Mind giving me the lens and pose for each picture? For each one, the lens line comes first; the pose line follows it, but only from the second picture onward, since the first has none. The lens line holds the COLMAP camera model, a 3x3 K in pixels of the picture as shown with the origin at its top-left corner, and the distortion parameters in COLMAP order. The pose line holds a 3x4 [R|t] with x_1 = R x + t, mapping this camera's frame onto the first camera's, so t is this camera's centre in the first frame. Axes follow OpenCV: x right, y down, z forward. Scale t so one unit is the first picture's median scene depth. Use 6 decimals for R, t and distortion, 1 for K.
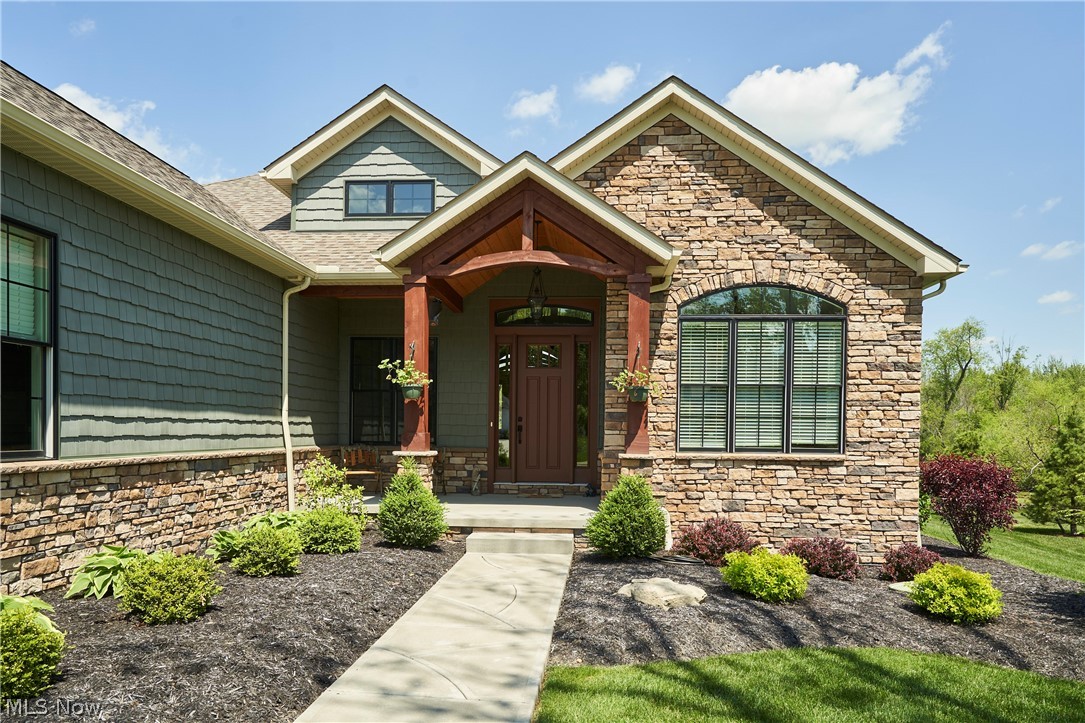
lens RADIAL K [[714.2, 0, 545.4], [0, 714.2, 428.2], [0, 0, 1]] dist [-0.007937, -0.000505]
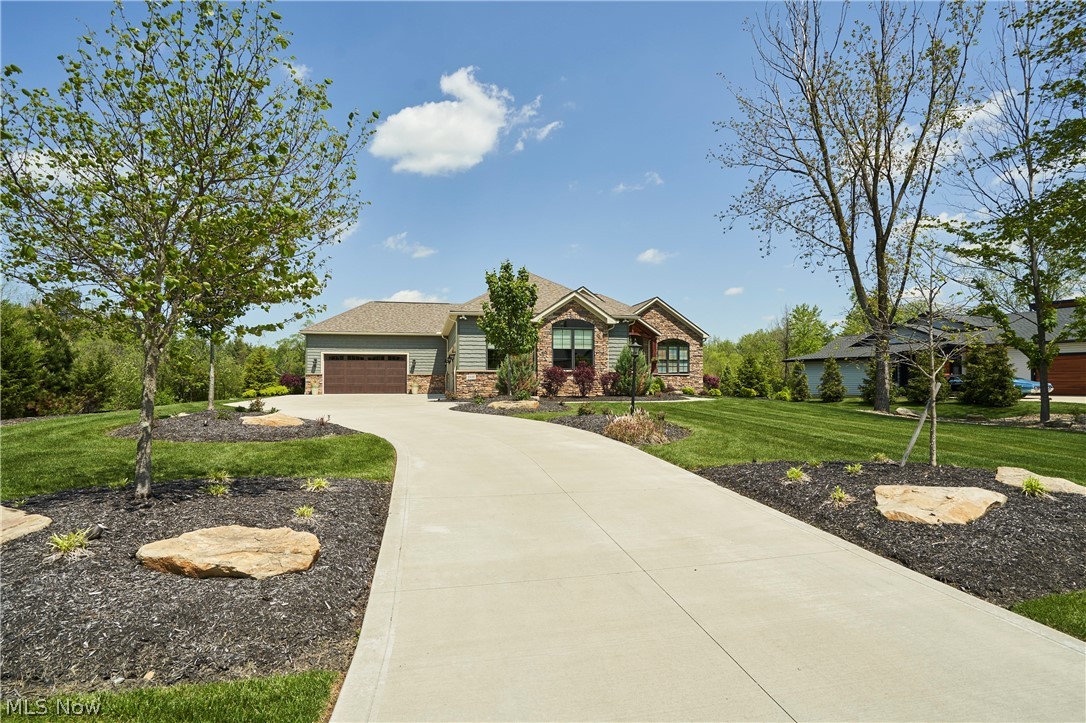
lens RADIAL K [[555.7, 0, 545.6], [0, 555.7, 356.9], [0, 0, 1]] dist [-0.003794, -0.000354]
pose [[0.958143, 0.001831, 0.286284, -1.607177], [0.010676, 0.999055, -0.042124, 0.070095], [-0.286090, 0.043417, 0.957218, -2.356368]]
